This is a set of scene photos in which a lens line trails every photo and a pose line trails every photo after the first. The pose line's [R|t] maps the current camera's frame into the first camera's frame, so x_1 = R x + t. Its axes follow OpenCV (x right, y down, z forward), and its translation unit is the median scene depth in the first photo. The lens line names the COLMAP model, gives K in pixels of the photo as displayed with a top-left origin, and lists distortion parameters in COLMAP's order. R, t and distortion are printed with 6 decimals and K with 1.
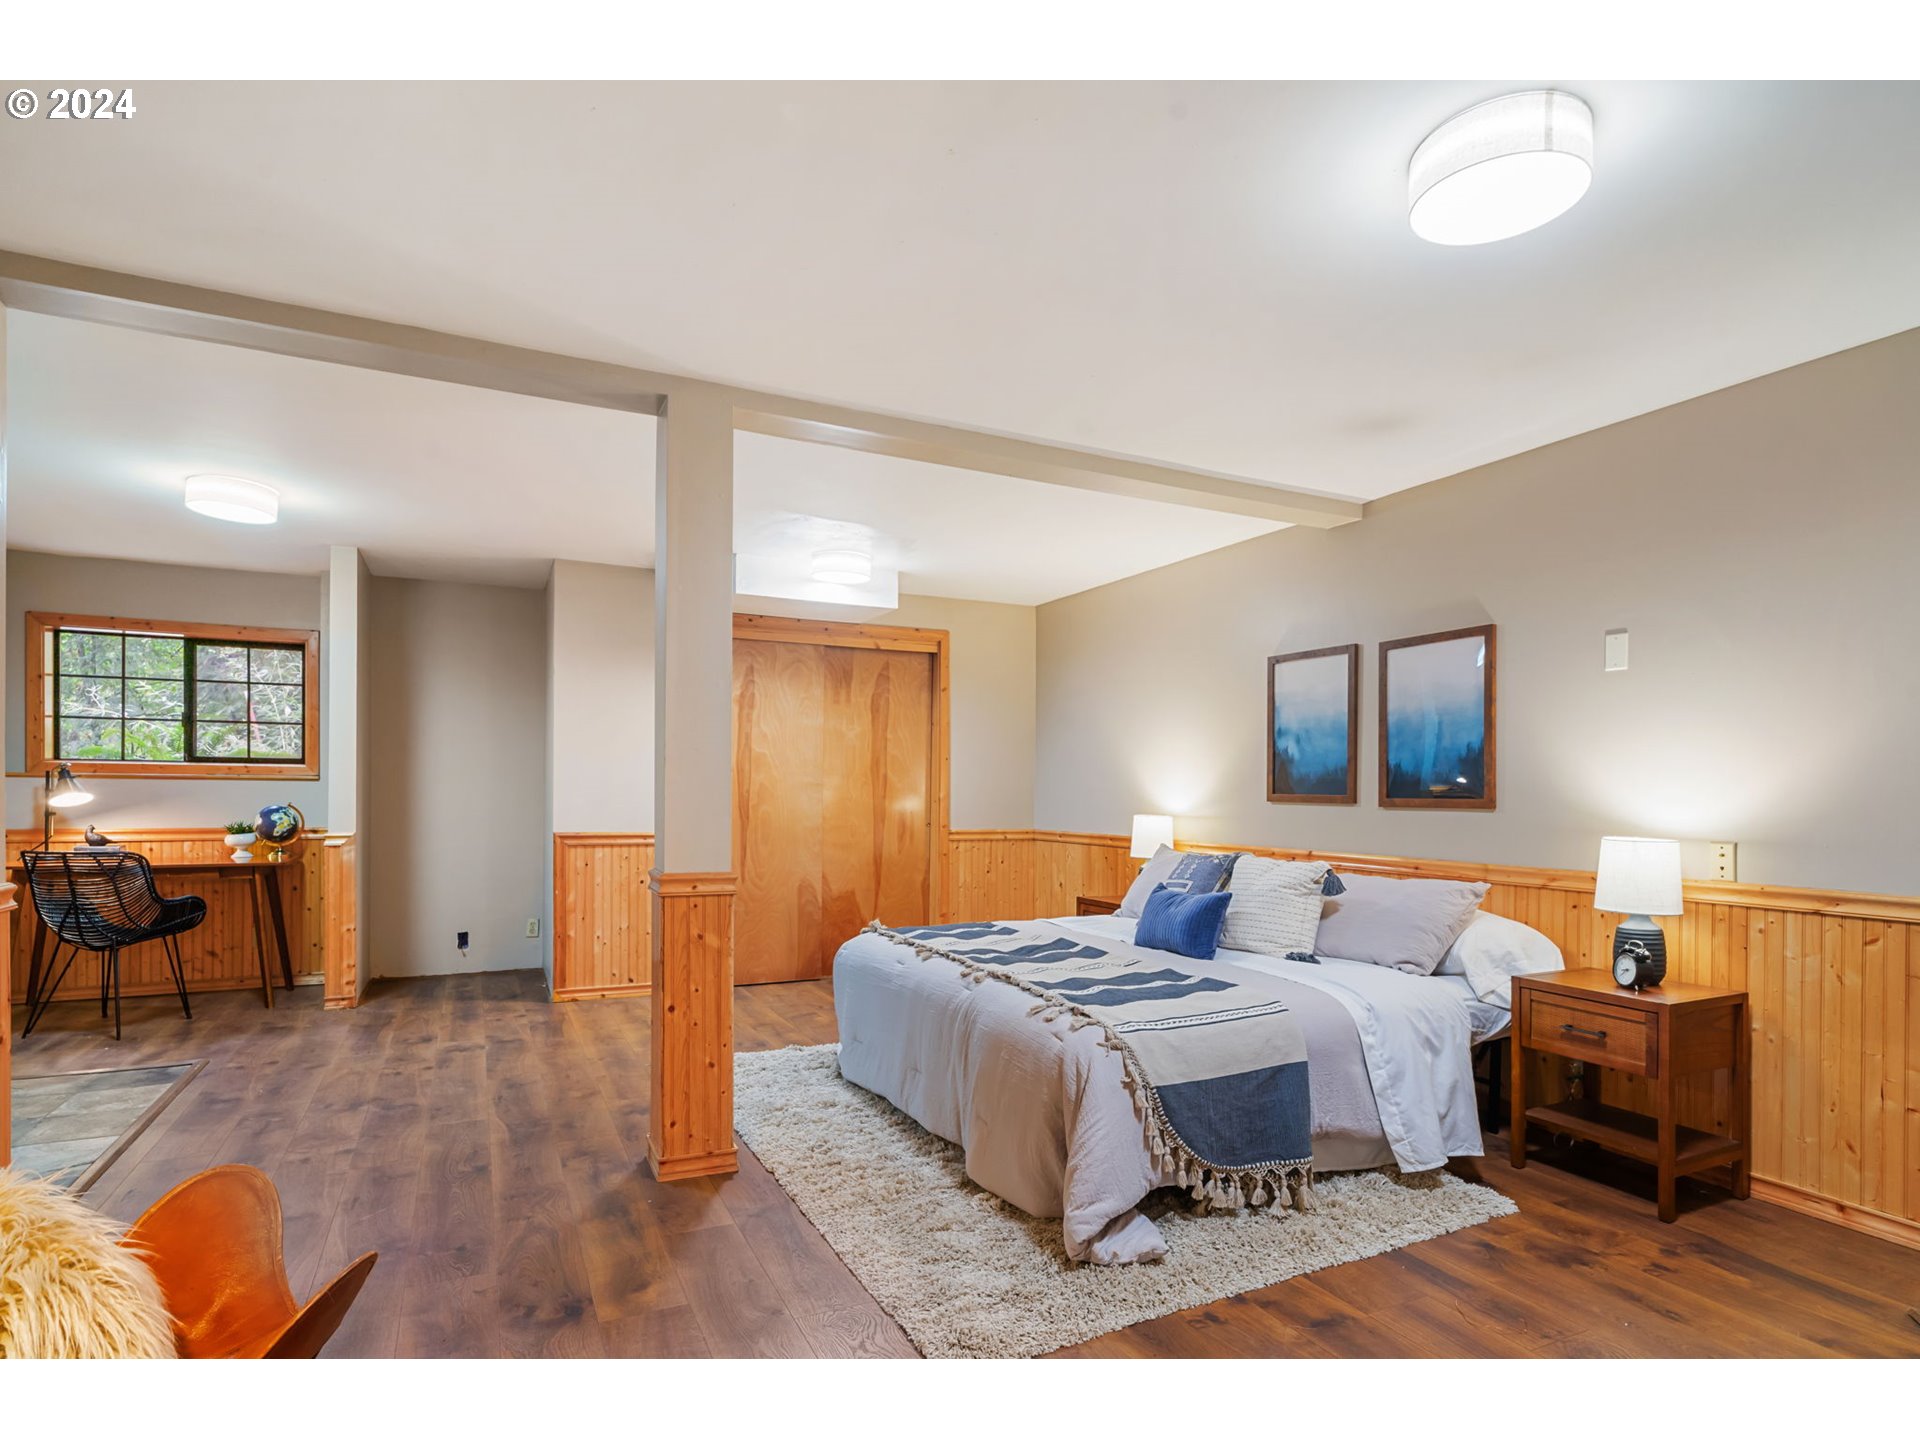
lens RADIAL K [[977.3, 0, 966.7], [0, 977.3, 732.0], [0, 0, 1]] dist [-0.001127, 0.000286]
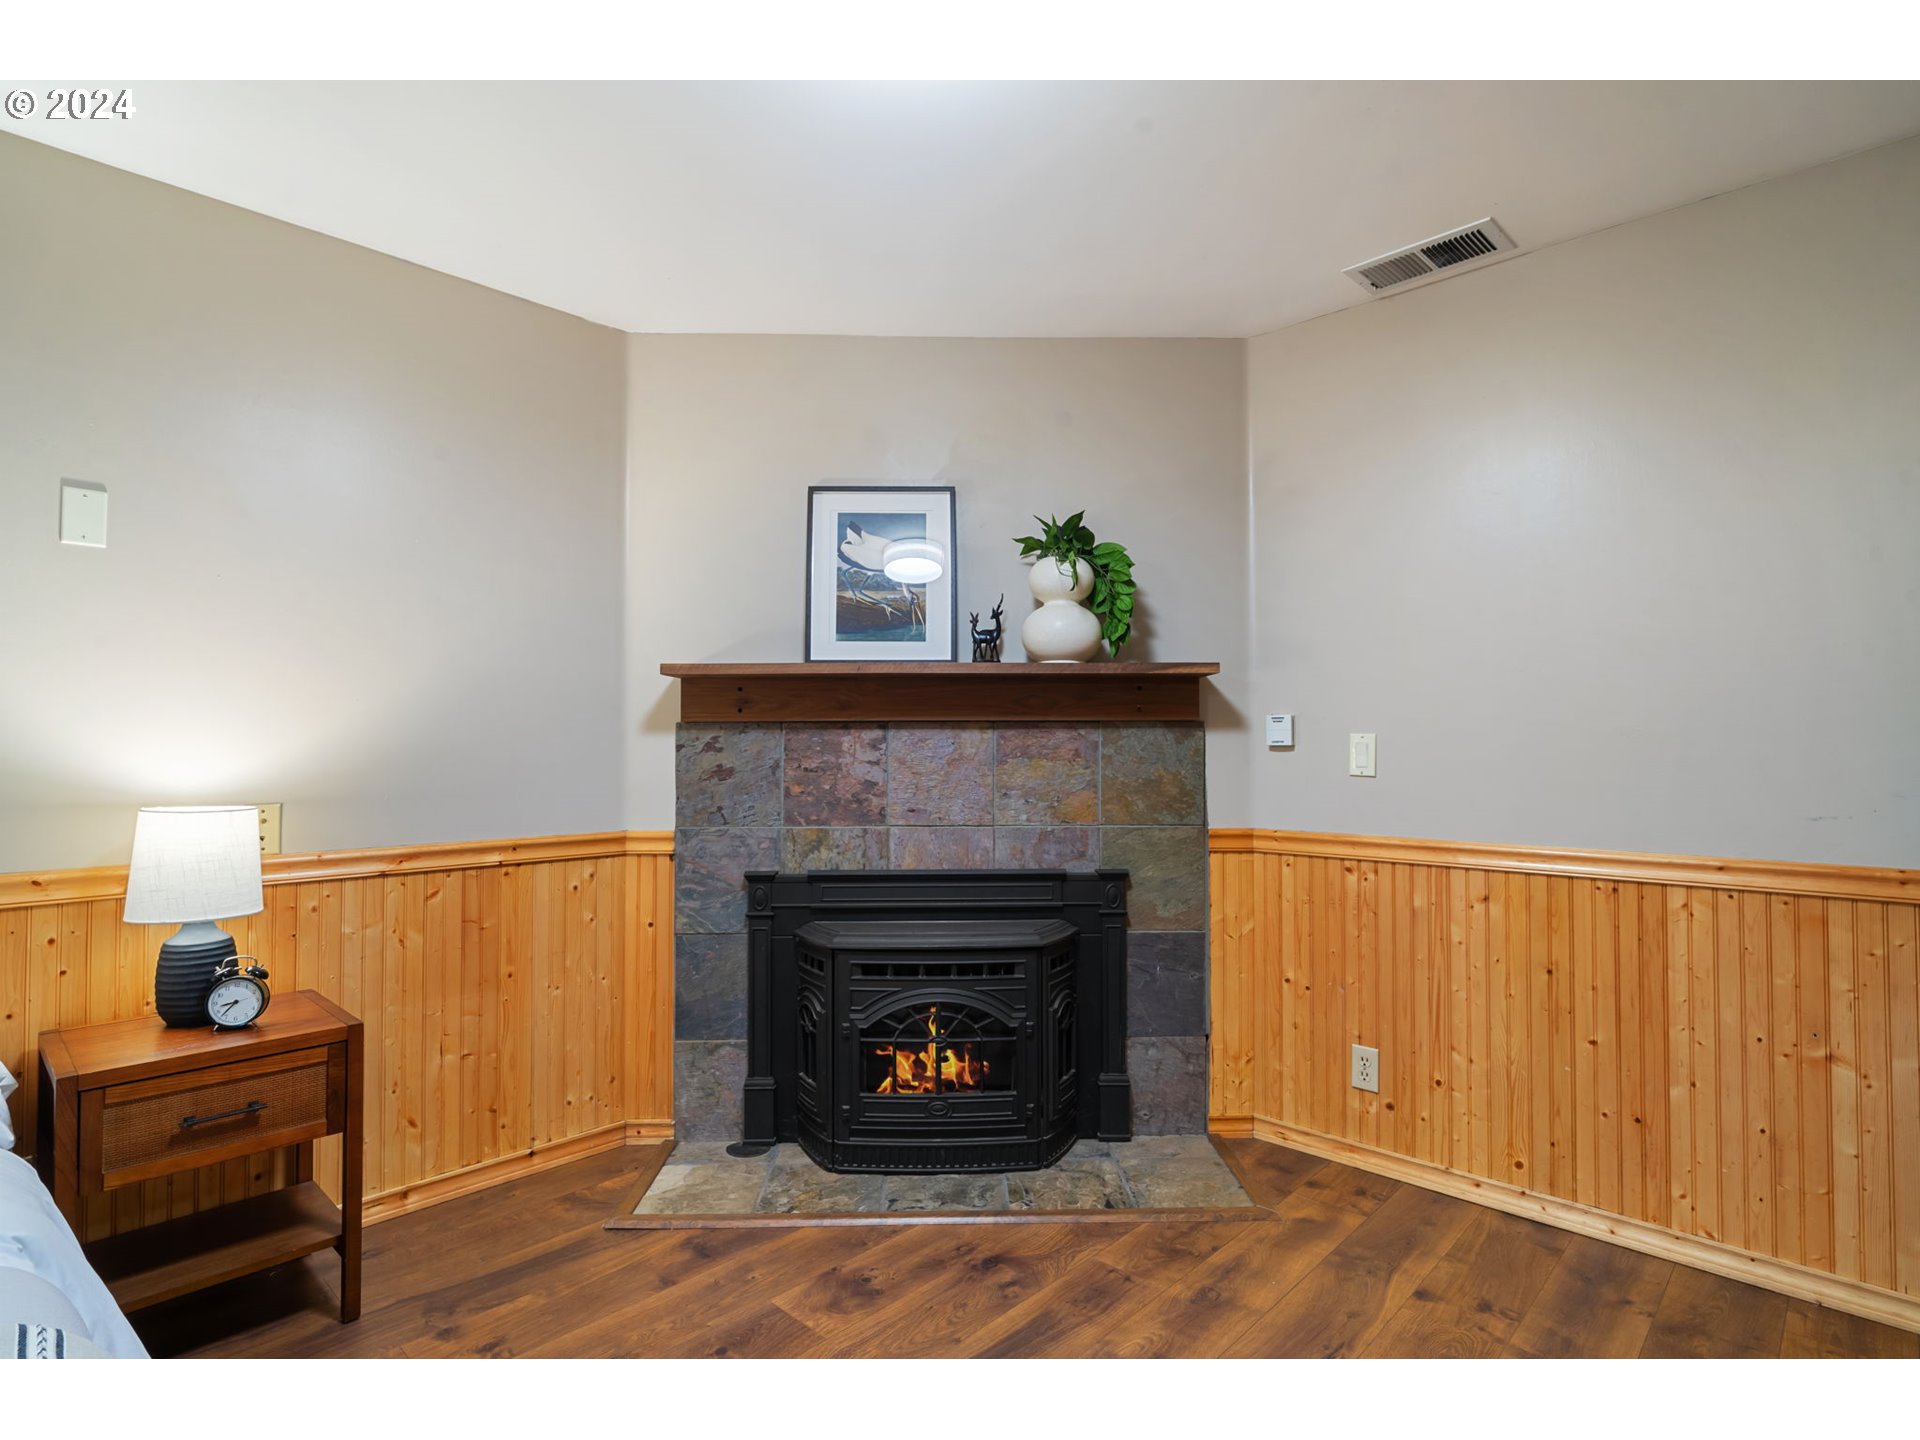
lens RADIAL K [[977.3, 0, 966.7], [0, 977.3, 732.0], [0, 0, 1]] dist [-0.001127, 0.000286]
pose [[-0.315807, 0.004619, 0.948812, -0.127359], [-0.045723, 0.998752, -0.020081, 0.049945], [-0.947721, -0.049724, -0.315202, 0.773397]]
